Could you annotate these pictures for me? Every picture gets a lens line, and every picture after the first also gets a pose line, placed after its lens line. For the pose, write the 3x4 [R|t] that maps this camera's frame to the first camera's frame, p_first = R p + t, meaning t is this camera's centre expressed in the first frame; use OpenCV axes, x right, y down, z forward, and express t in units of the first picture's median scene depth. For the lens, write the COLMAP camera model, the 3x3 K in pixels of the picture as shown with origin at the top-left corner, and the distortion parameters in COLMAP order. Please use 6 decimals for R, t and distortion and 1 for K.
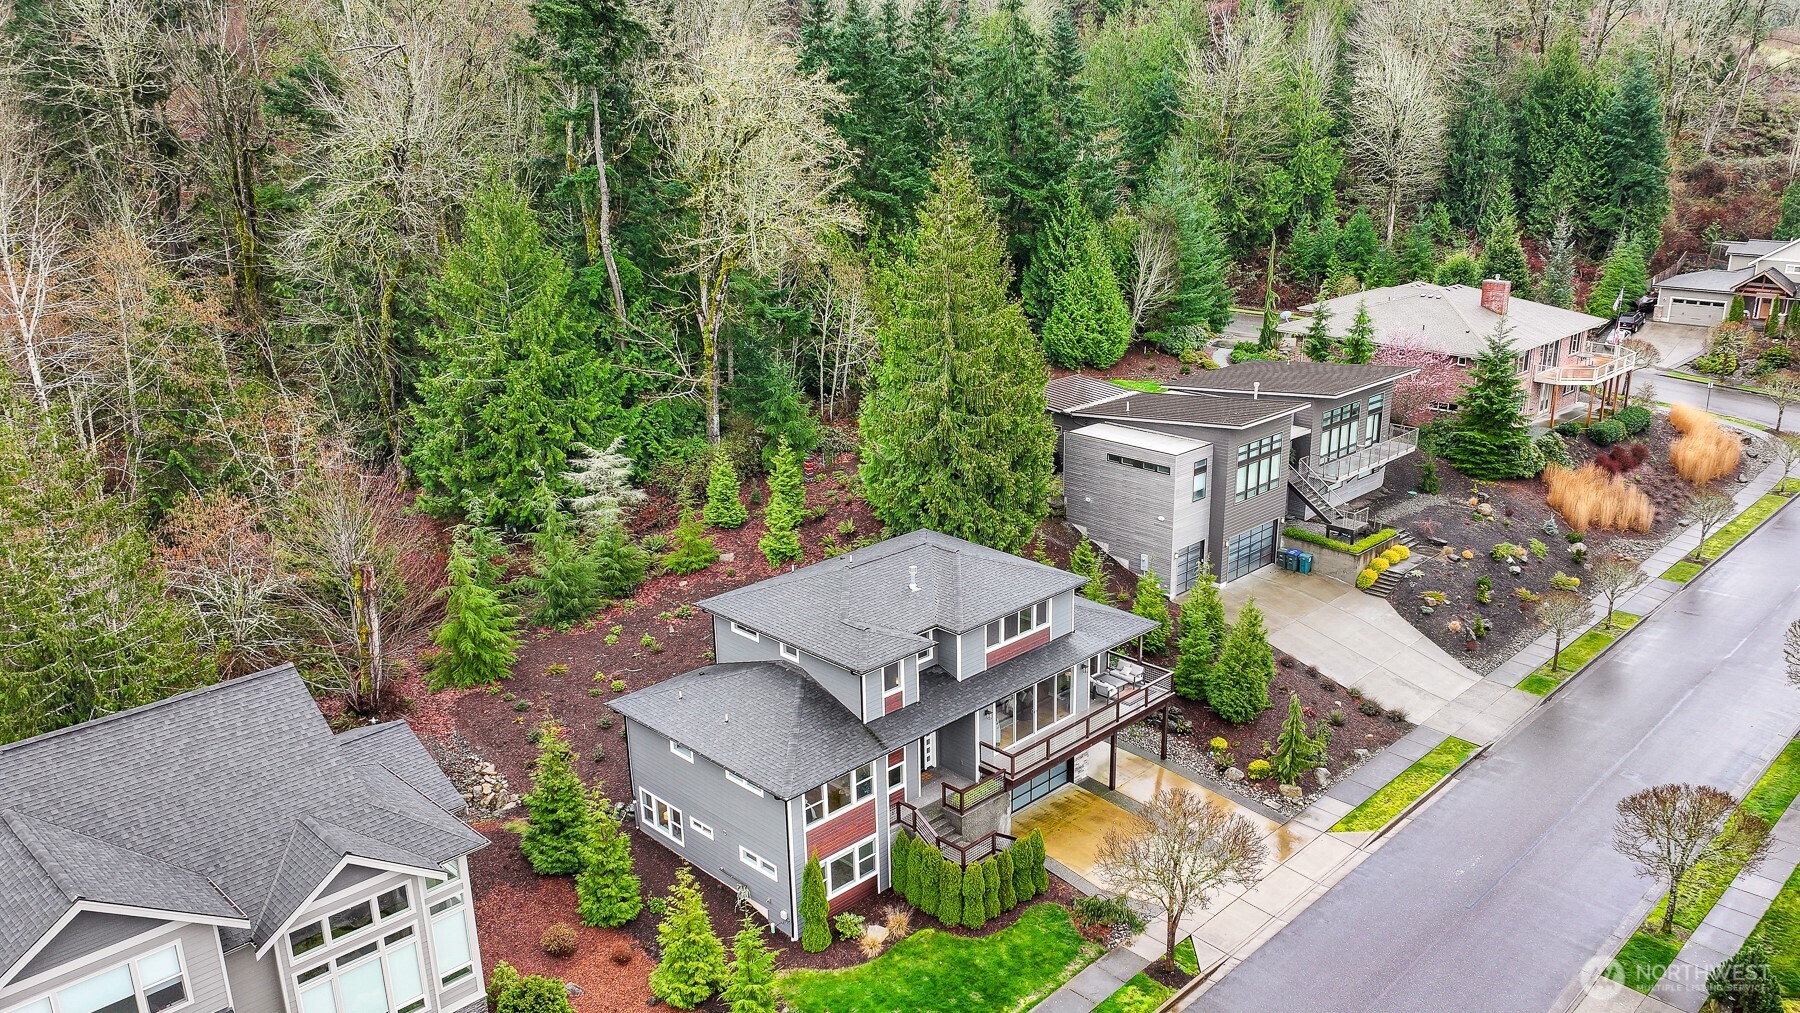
lens RADIAL K [[1355.1, 0, 949.2], [0, 1355.1, 519.3], [0, 0, 1]] dist [0.014386, -0.000469]
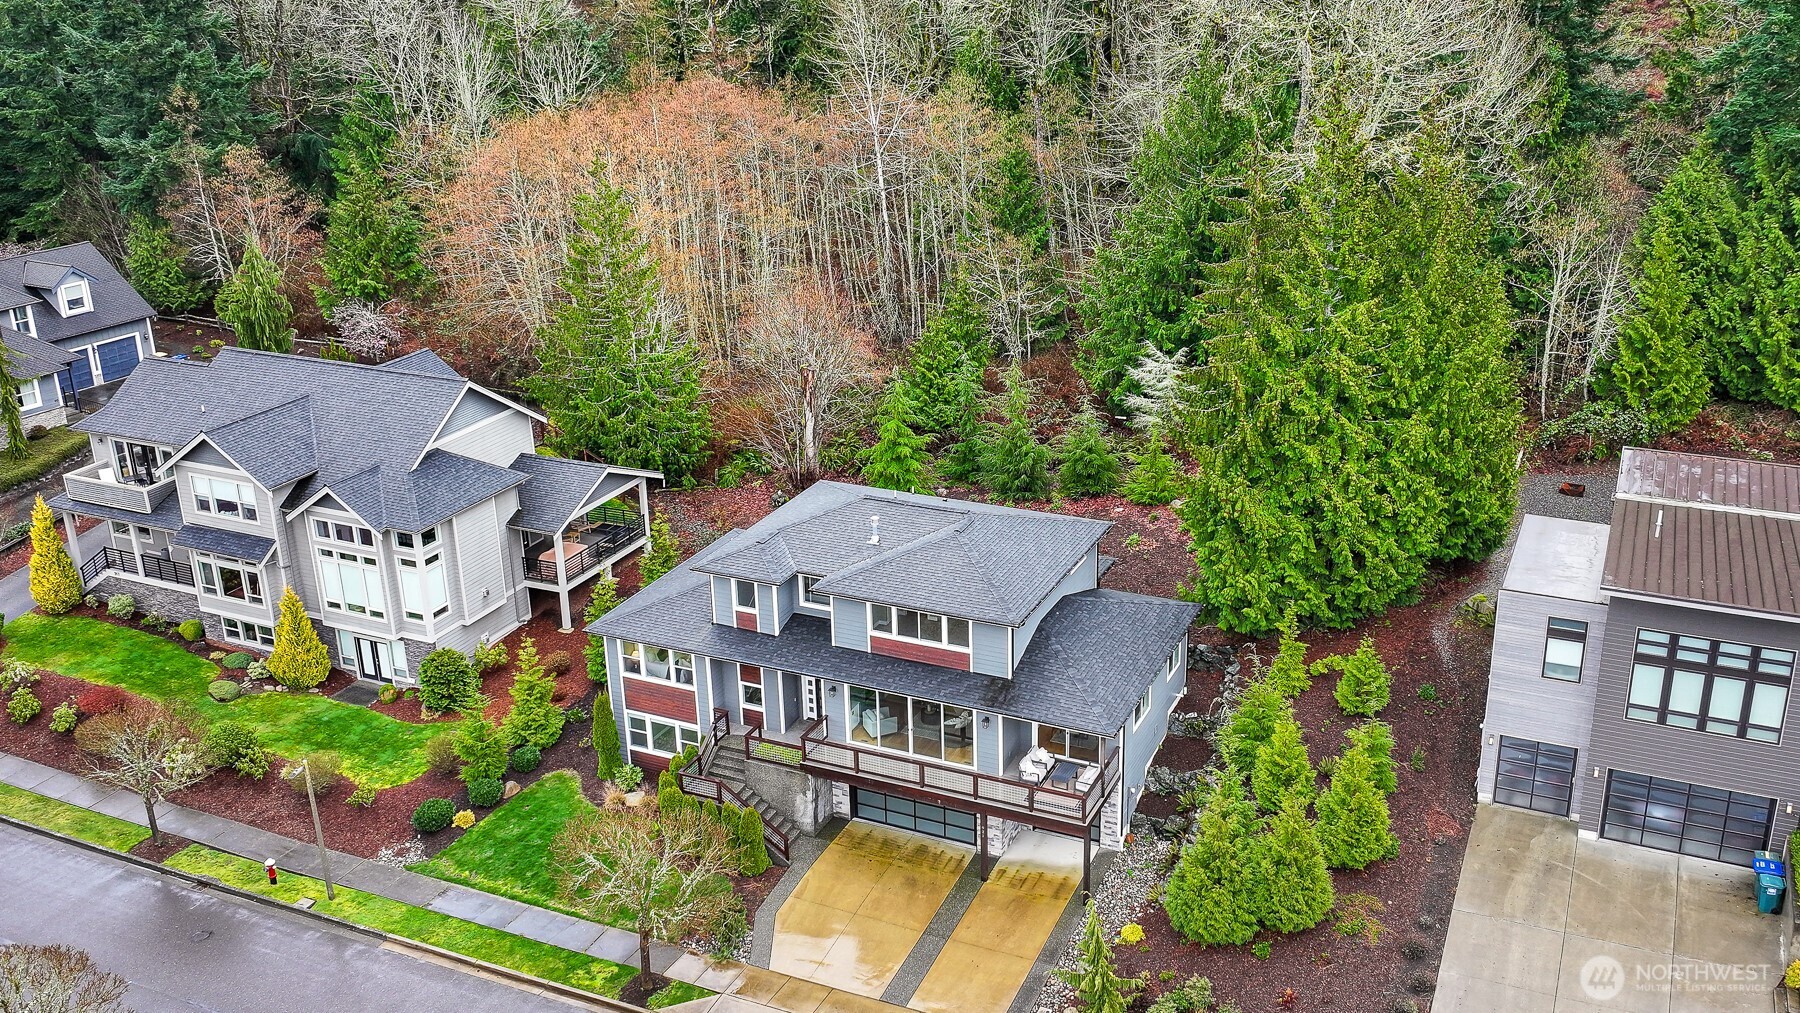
lens RADIAL K [[1571.6, 0, 972.2], [0, 1571.6, 356.4], [0, 0, 1]] dist [0.018371, -0.009473]
pose [[0.355555, 0.265302, -0.896212, 0.710402], [-0.274905, 0.946139, 0.171019, -0.207756], [0.893313, 0.185566, 0.409338, 0.445142]]
